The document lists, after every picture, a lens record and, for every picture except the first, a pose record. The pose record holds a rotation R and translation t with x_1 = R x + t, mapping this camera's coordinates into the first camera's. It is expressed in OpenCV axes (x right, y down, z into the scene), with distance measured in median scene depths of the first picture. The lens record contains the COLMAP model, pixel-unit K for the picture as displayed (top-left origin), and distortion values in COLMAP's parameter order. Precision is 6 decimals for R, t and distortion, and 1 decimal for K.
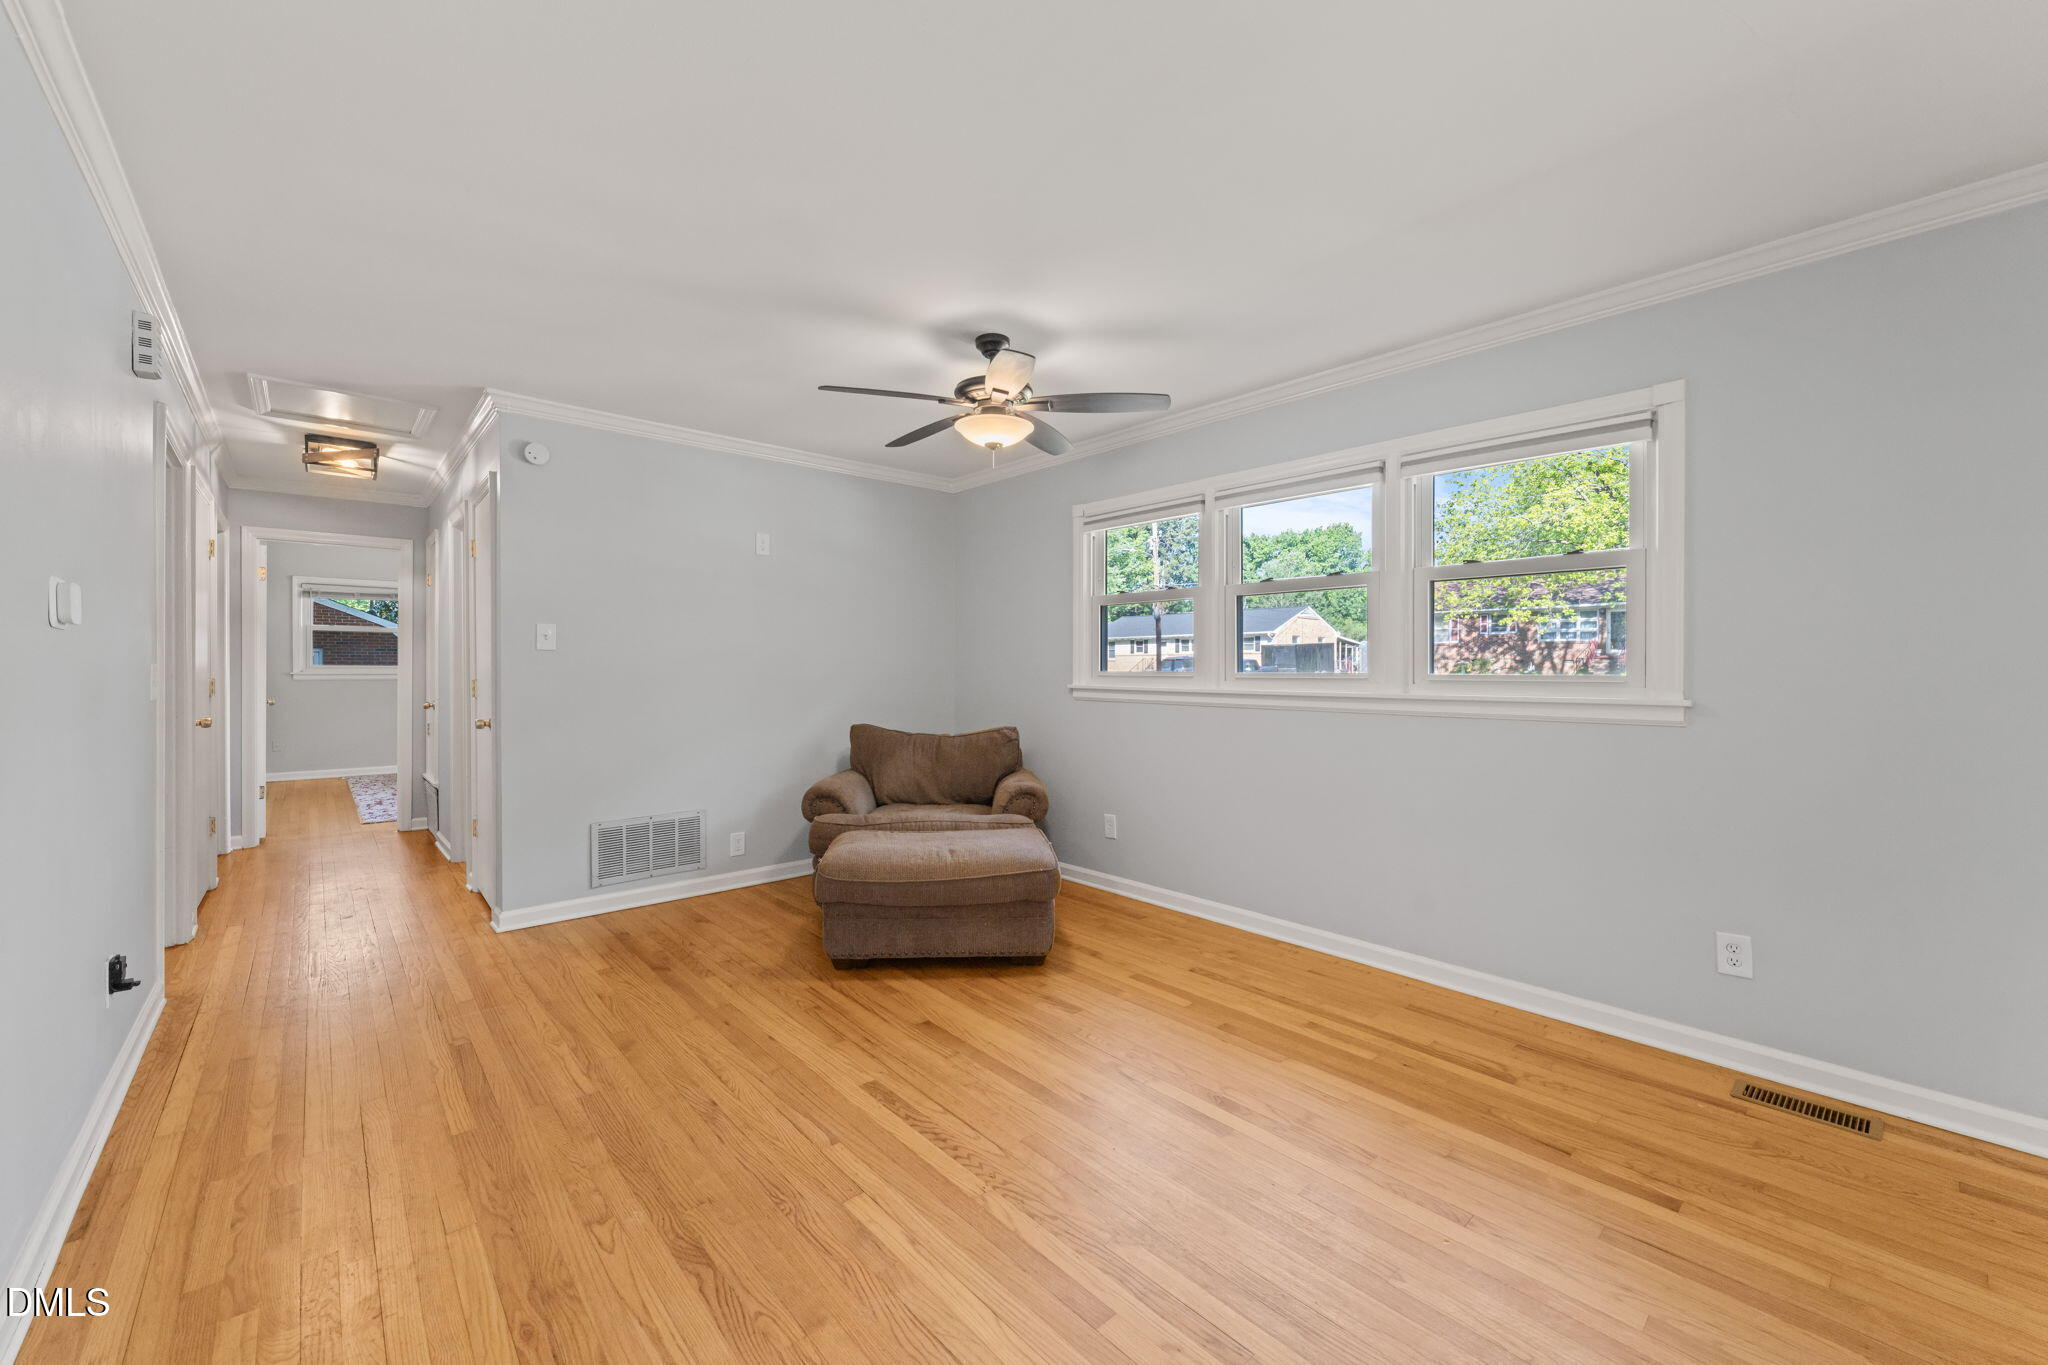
lens RADIAL K [[809.5, 0, 1010.1], [0, 809.5, 667.2], [0, 0, 1]] dist [0.000674, 0.001199]
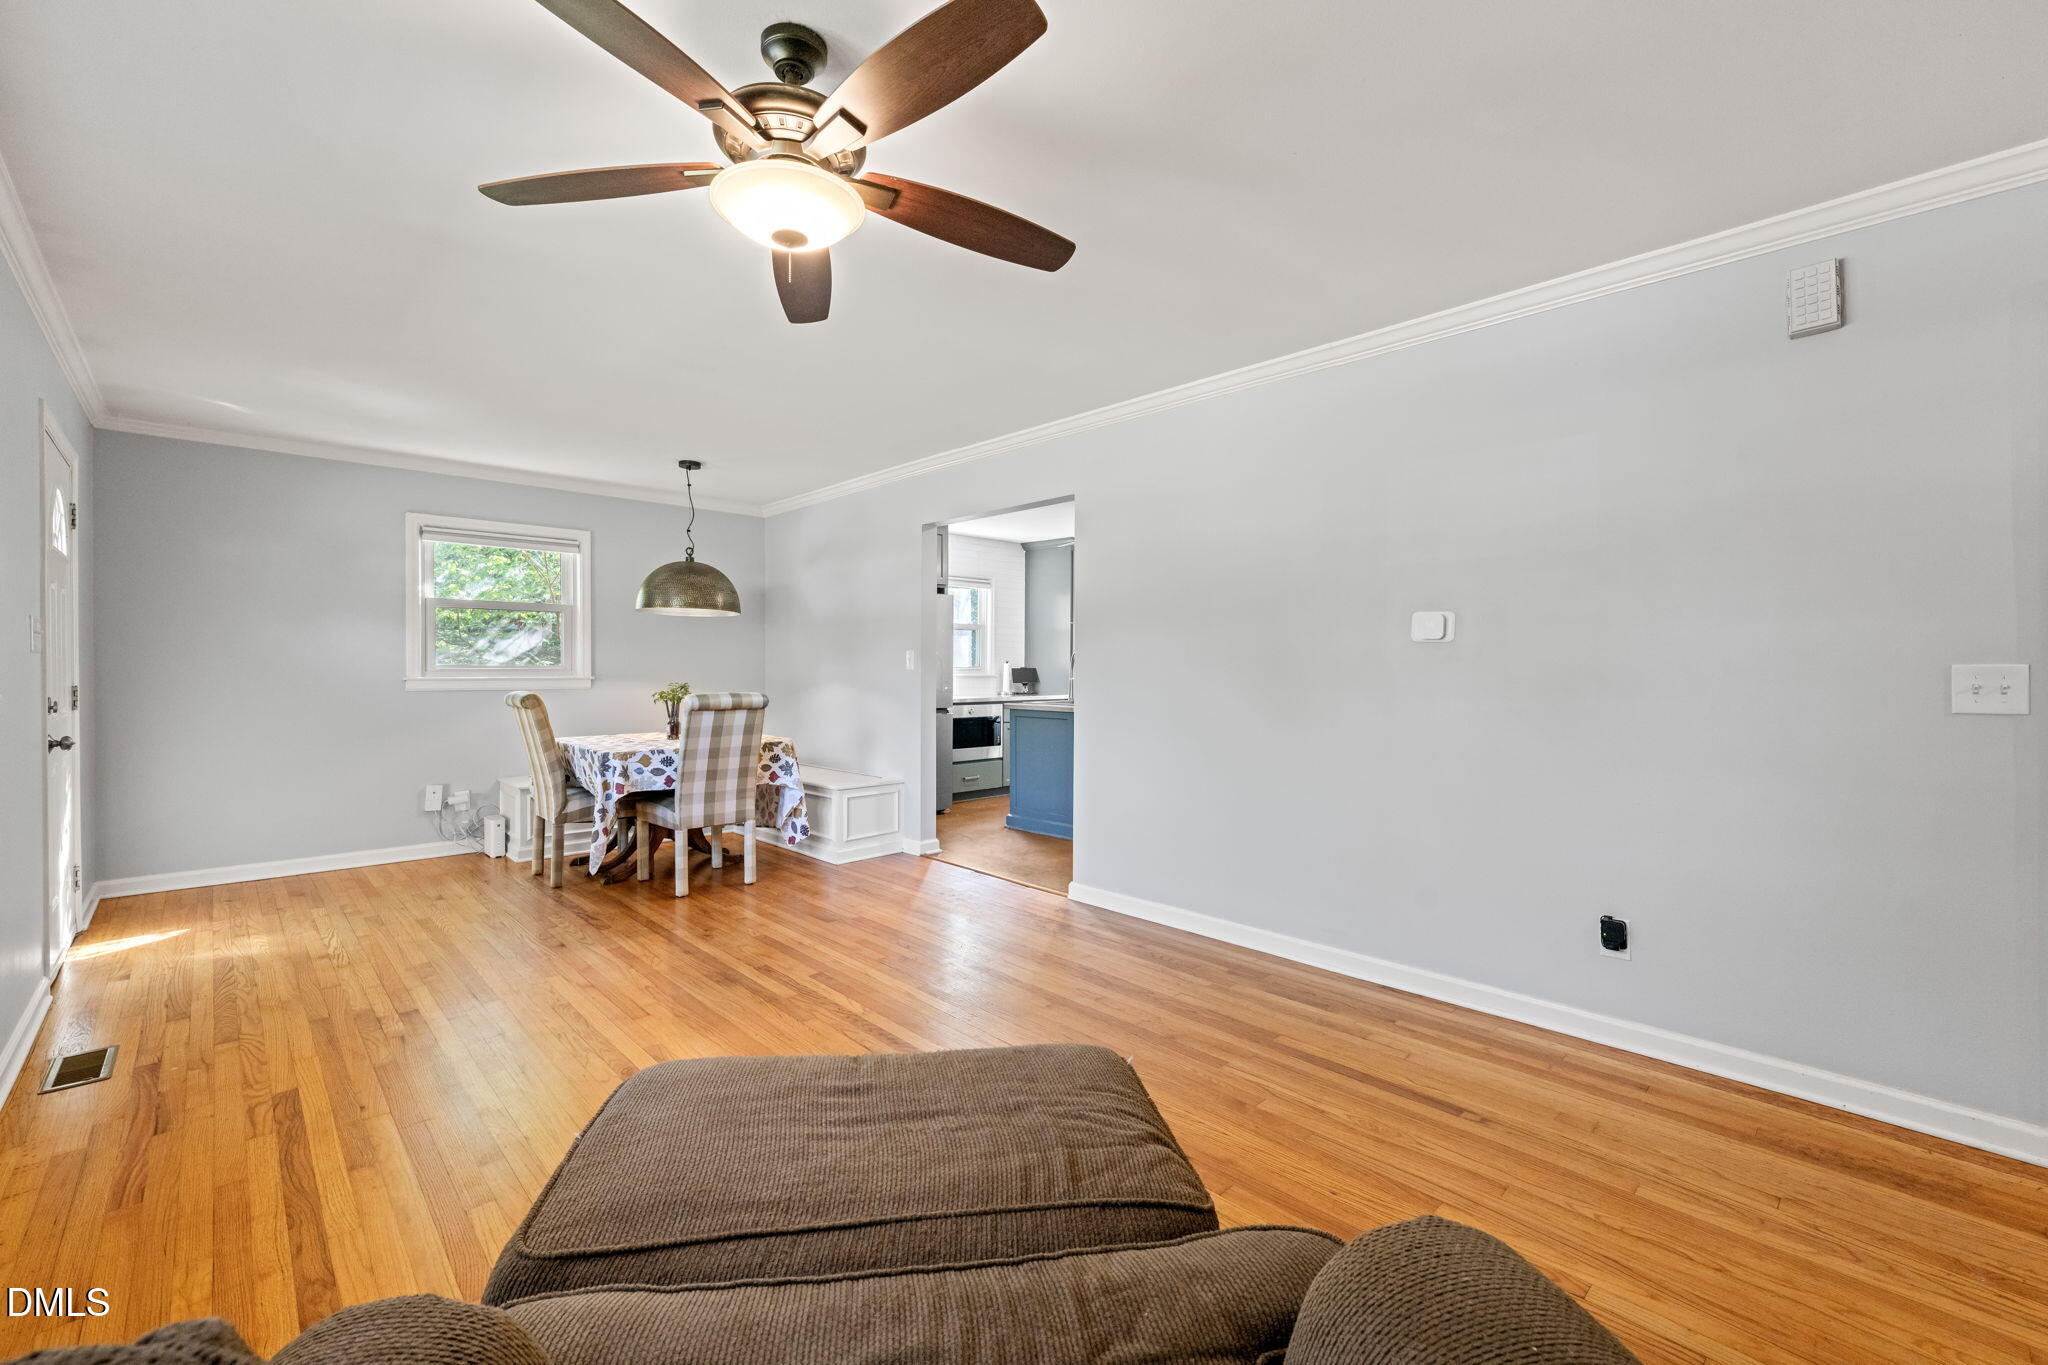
lens RADIAL K [[841.7, 0, 983.8], [0, 841.7, 665.6], [0, 0, 1]] dist [-0.002933, 0.000540]
pose [[-0.999684, -0.005251, -0.024582, -0.155415], [-0.005332, 0.999981, 0.003219, 0.002918], [0.024565, 0.003349, -0.999693, 1.841827]]
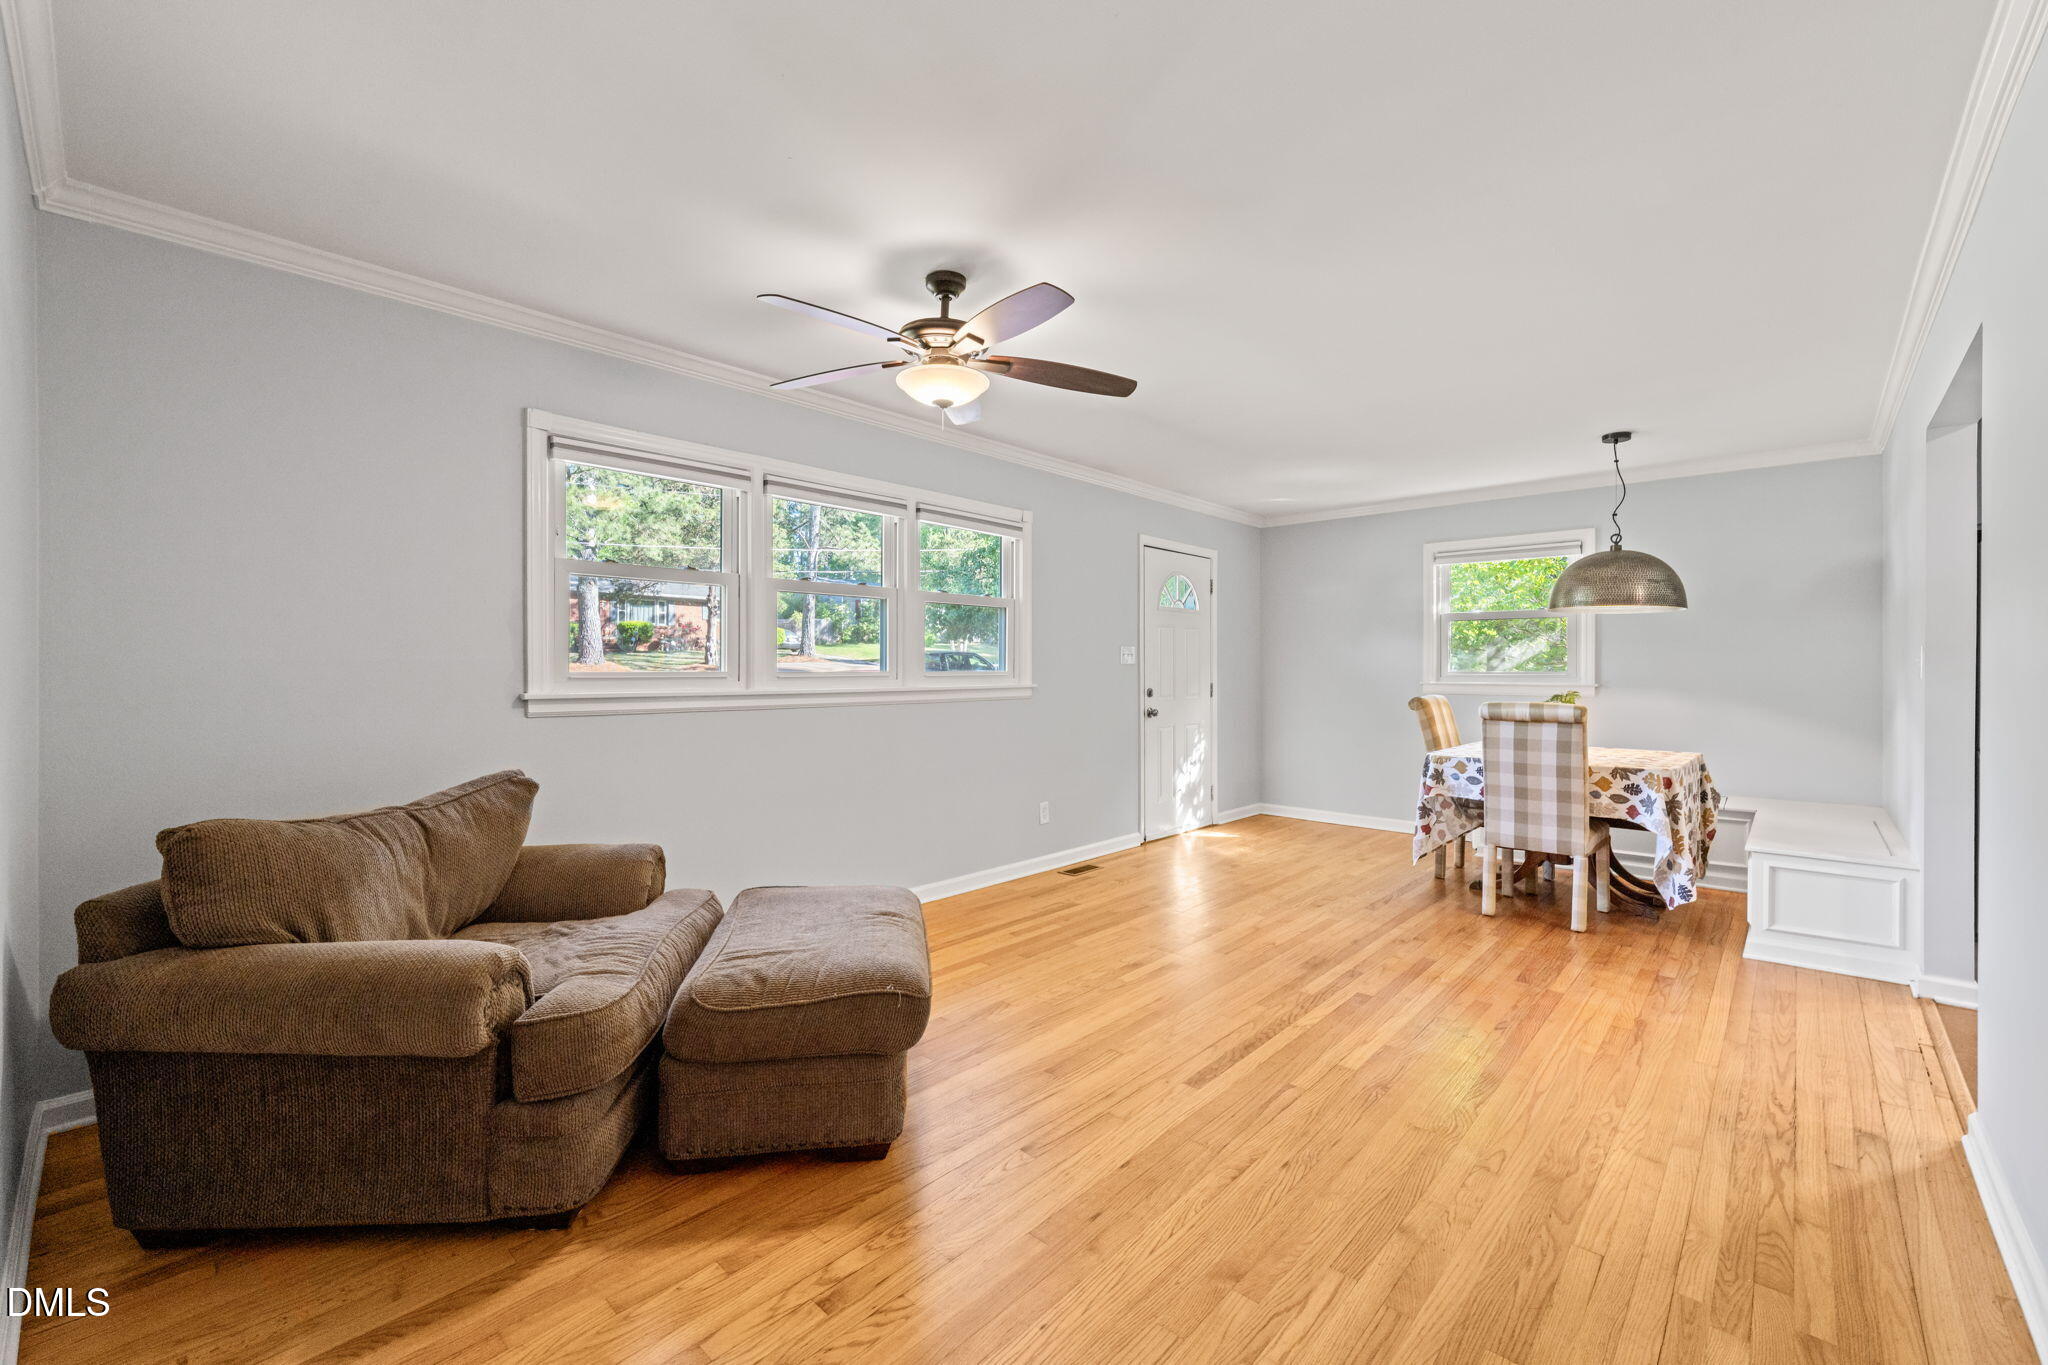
lens RADIAL K [[841.7, 0, 1040.7], [0, 841.7, 664.9], [0, 0, 1]] dist [-0.002933, 0.000540]
pose [[-0.121280, 0.001895, 0.992617, -1.069051], [0.000845, 0.999998, -0.001806, 0.000591], [-0.992618, 0.000620, -0.121281, 1.187685]]
